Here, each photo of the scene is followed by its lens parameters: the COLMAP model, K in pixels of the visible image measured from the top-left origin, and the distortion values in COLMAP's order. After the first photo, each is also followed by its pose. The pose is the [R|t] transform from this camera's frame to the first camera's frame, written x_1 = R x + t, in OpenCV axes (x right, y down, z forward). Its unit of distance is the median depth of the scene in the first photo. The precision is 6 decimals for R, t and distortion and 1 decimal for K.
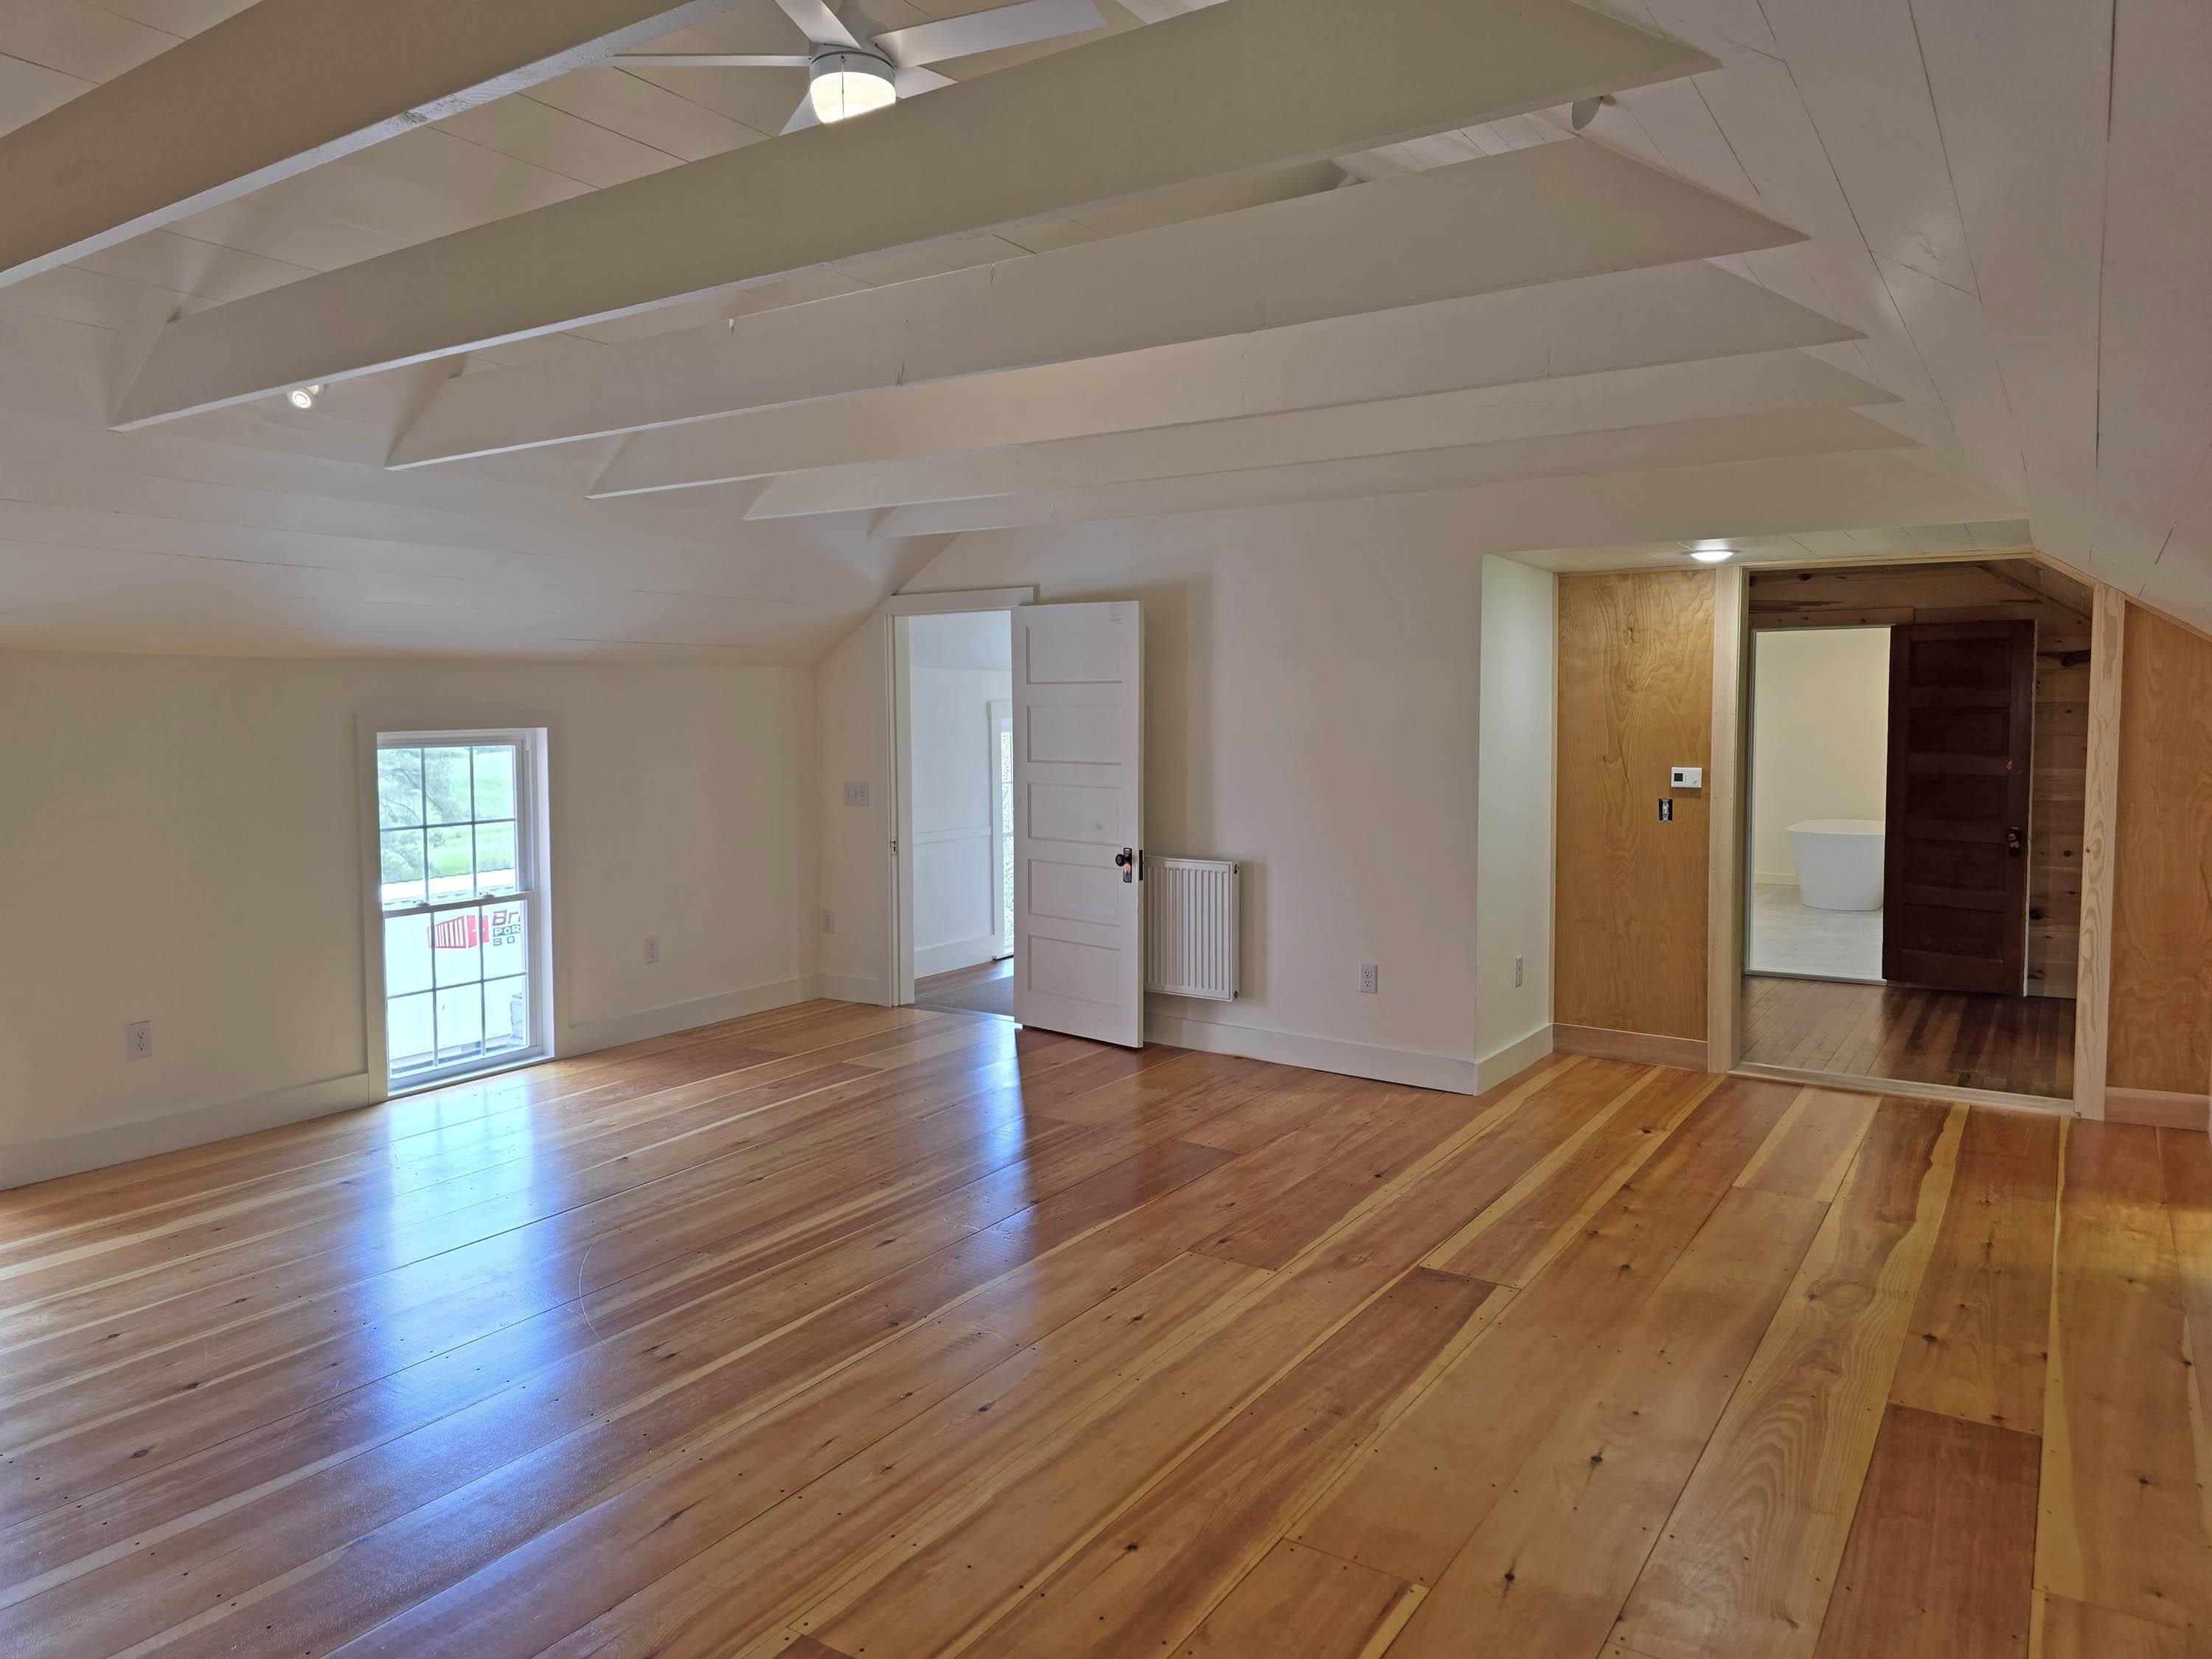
lens RADIAL K [[1481.1, 0, 1096.2], [0, 1481.1, 774.5], [0, 0, 1]] dist [0.046467, 0.000620]
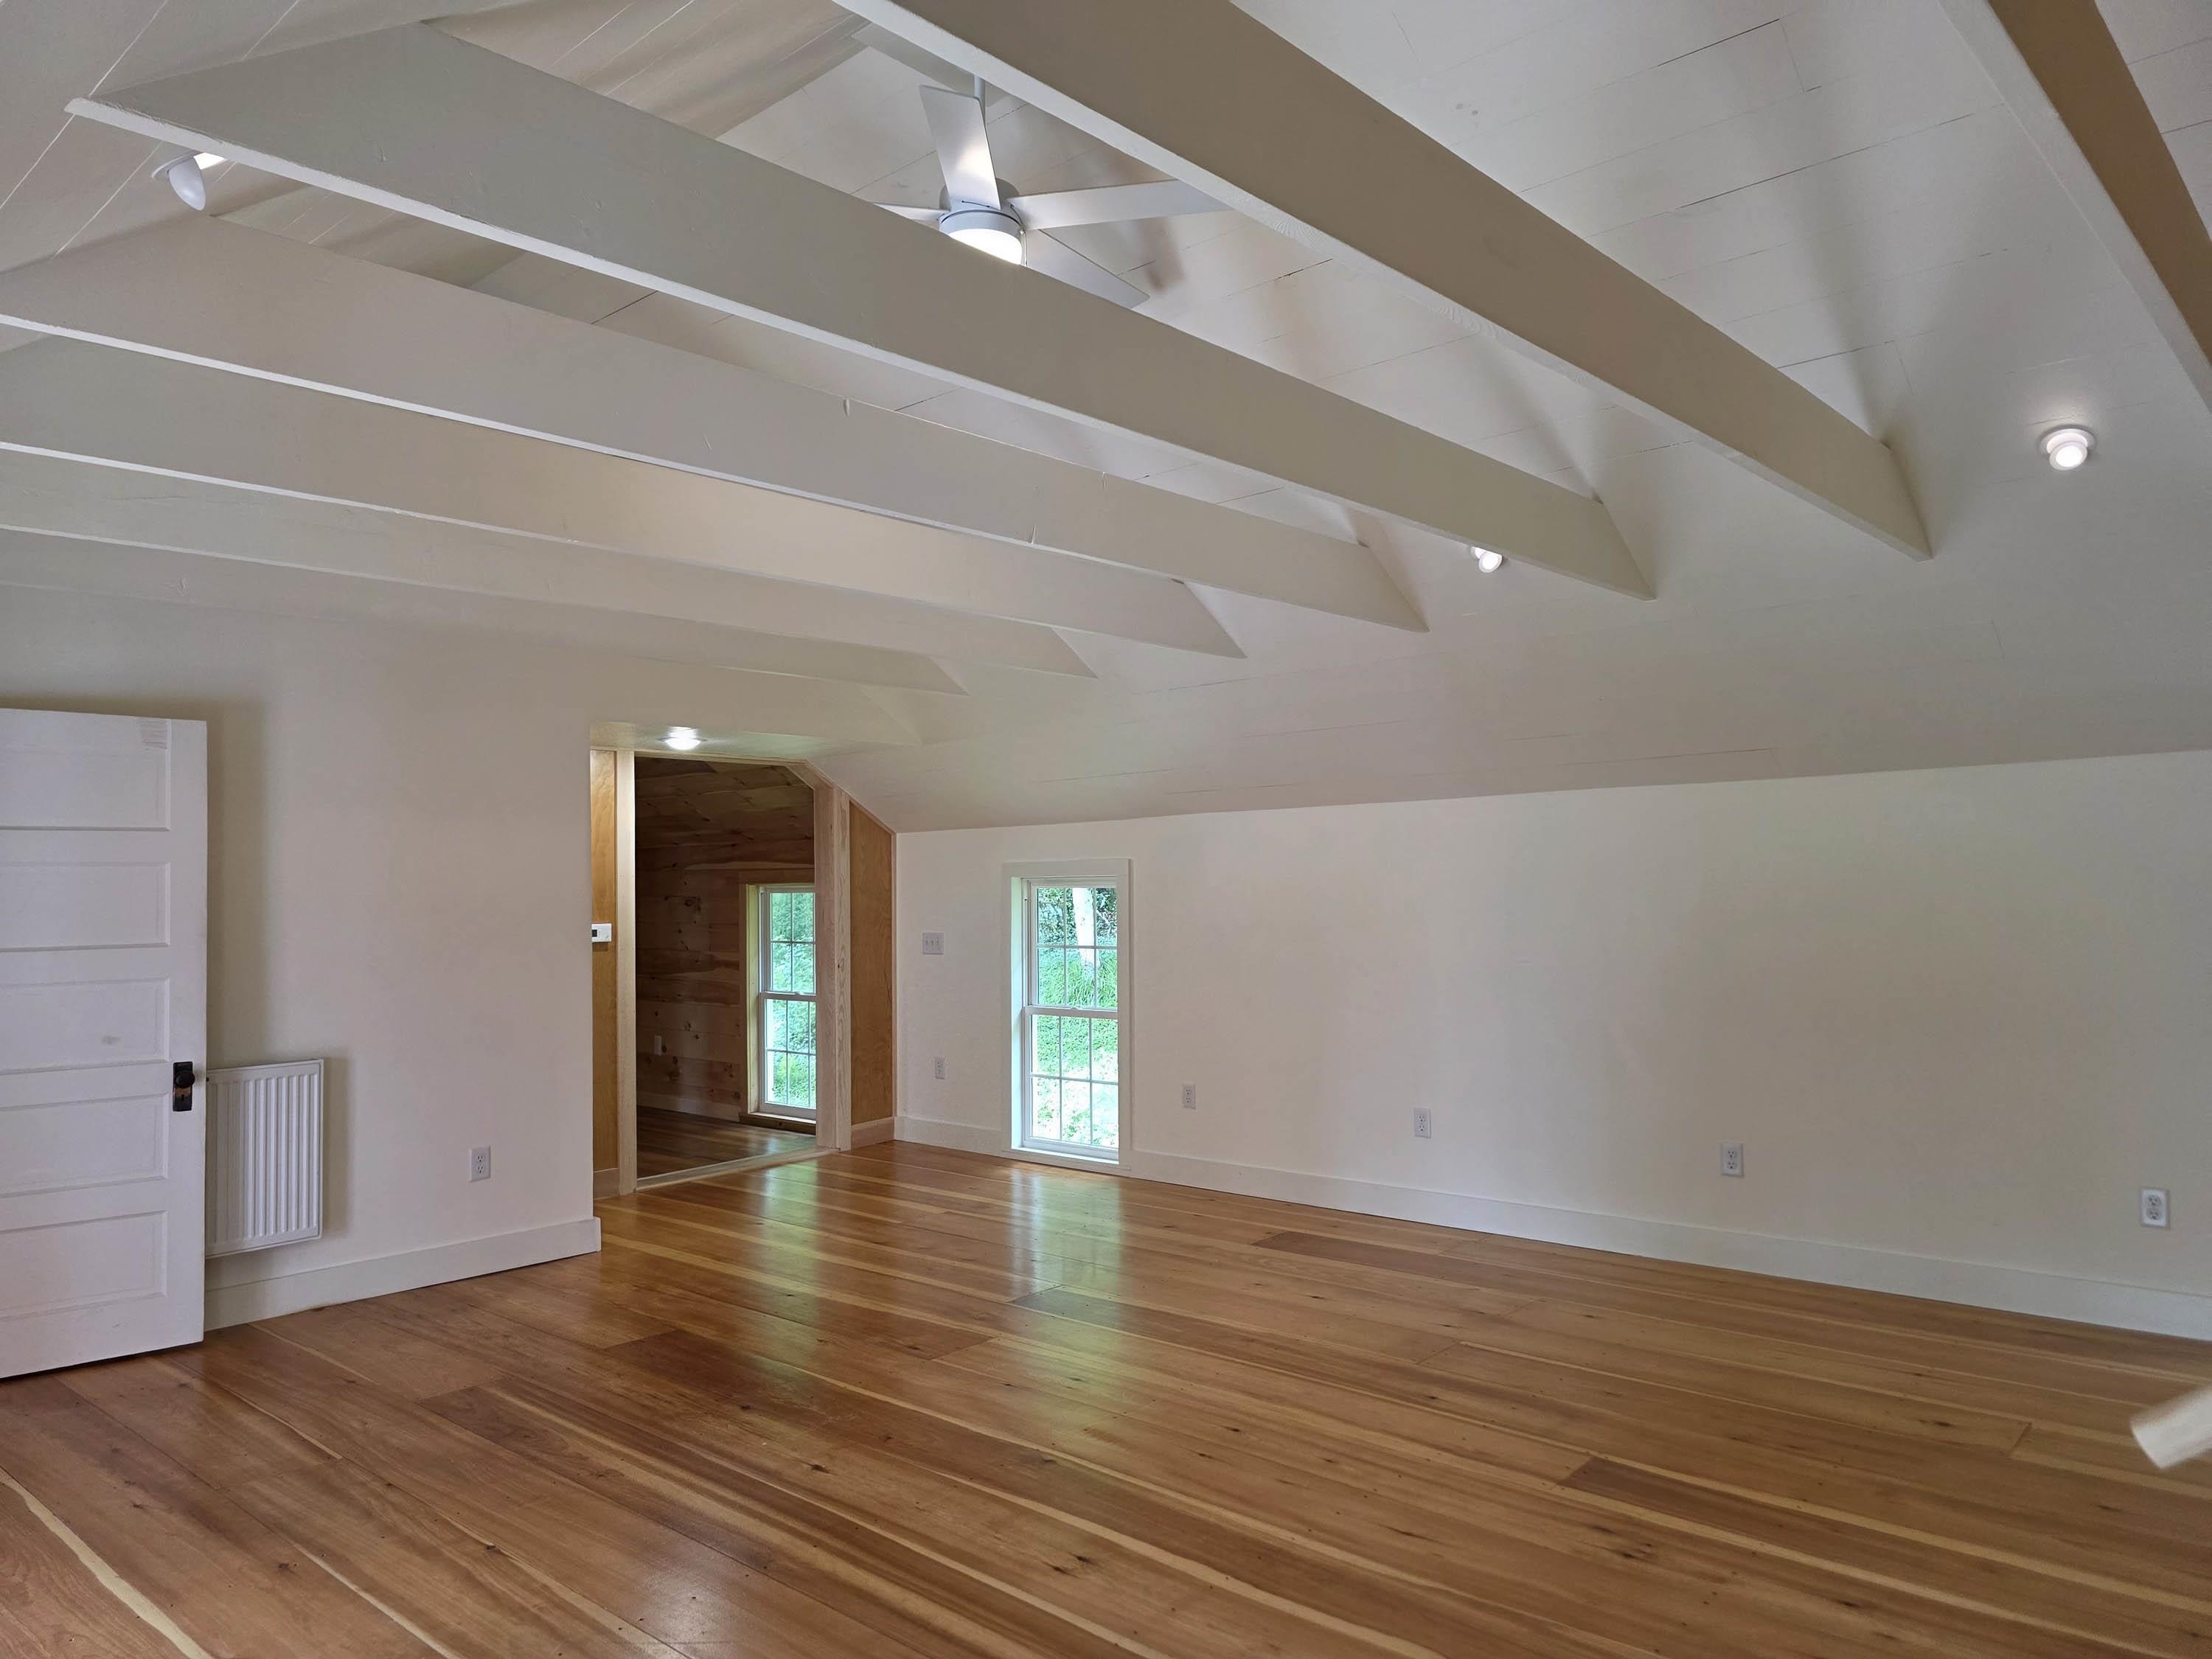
lens RADIAL K [[1481.3, 0, 1106.0], [0, 1481.3, 829.5], [0, 0, 1]] dist [0.087865, -0.084855]
pose [[0.142331, 0.035839, 0.989170, -0.873516], [0.061893, 0.997066, -0.045031, -0.002183], [-0.987882, 0.067632, 0.139696, 0.613929]]
